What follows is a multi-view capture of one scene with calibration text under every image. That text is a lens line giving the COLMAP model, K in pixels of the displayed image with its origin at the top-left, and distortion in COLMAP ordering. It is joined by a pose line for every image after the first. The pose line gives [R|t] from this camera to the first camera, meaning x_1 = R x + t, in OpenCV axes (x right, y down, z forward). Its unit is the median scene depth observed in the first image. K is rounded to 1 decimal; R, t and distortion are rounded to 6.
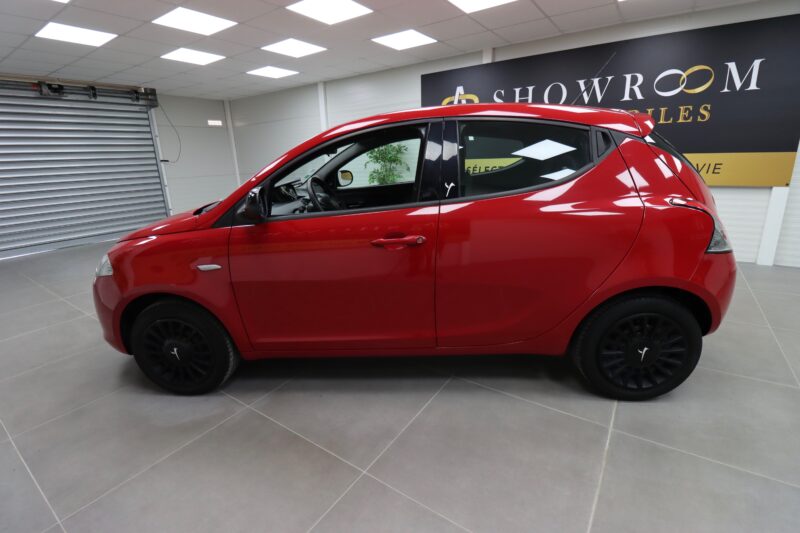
lens RADIAL K [[372.2, 0, 405.8], [0, 372.2, 265.1], [0, 0, 1]] dist [-0.002996, -0.008958]
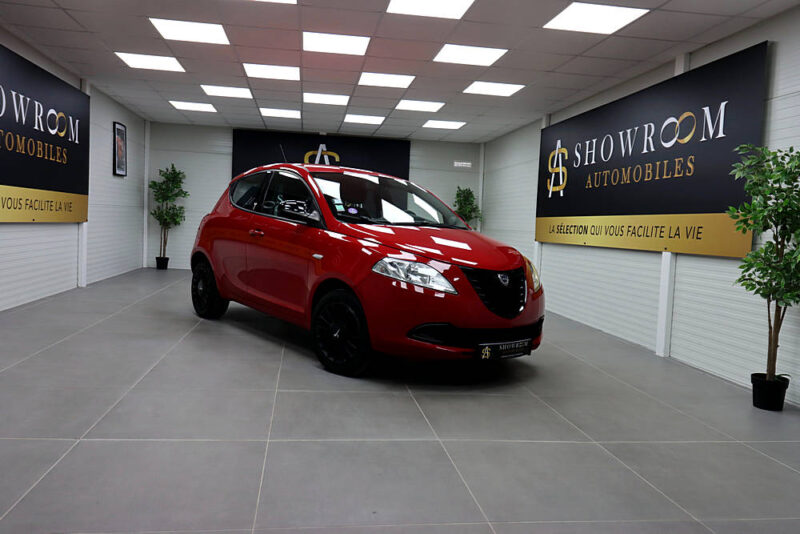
lens RADIAL K [[604.0, 0, 401.6], [0, 604.0, 265.6], [0, 0, 1]] dist [0.012179, -0.002146]
pose [[-0.686154, -0.043916, 0.726130, -1.109181], [0.185314, 0.954693, 0.232851, -0.321356], [-0.703457, 0.294333, -0.646929, 1.474442]]
